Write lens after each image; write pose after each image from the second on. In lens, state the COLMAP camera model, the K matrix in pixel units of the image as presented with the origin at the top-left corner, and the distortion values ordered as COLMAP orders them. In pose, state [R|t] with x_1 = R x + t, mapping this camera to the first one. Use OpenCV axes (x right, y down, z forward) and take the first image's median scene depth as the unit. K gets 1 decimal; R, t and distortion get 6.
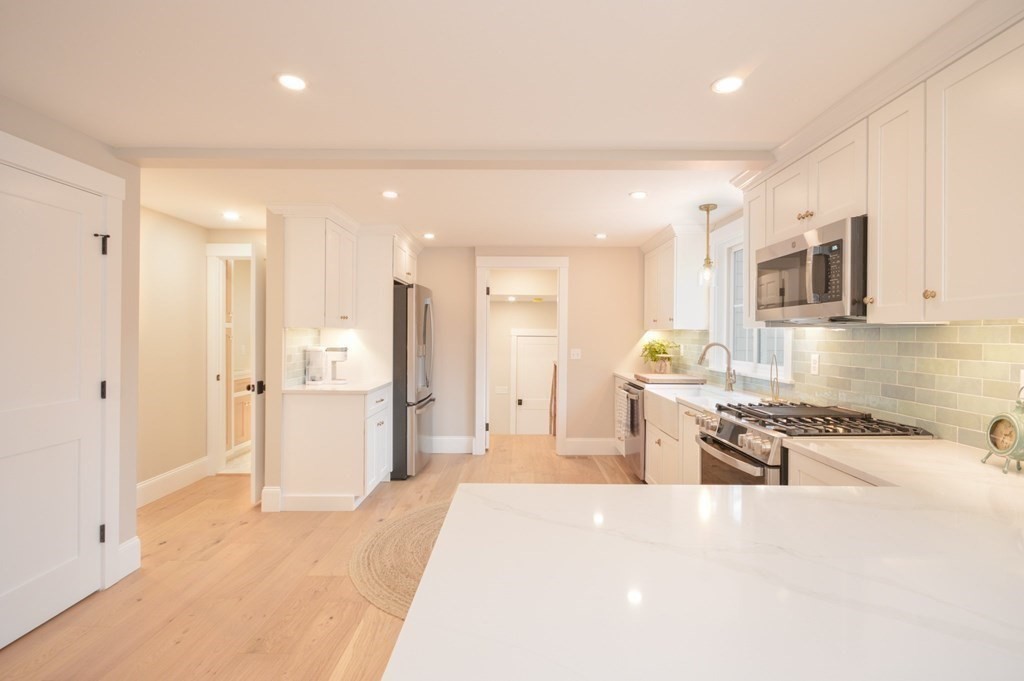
lens RADIAL K [[481.1, 0, 512.0], [0, 481.1, 340.5], [0, 0, 1]] dist [-0.013271, 0.000214]
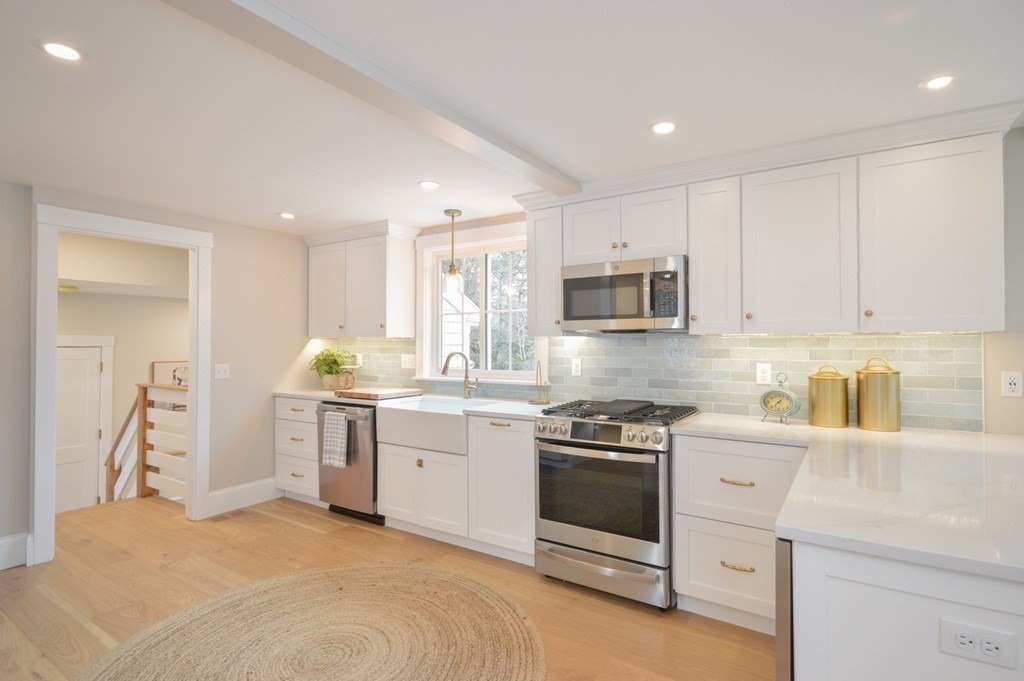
lens RADIAL K [[515.8, 0, 521.8], [0, 515.8, 338.5], [0, 0, 1]] dist [-0.015363, 0.012832]
pose [[0.543092, 0.000959, 0.839673, -0.524820], [0.014305, 0.999844, -0.010395, -0.011036], [-0.839552, 0.017656, 0.542993, 0.412730]]
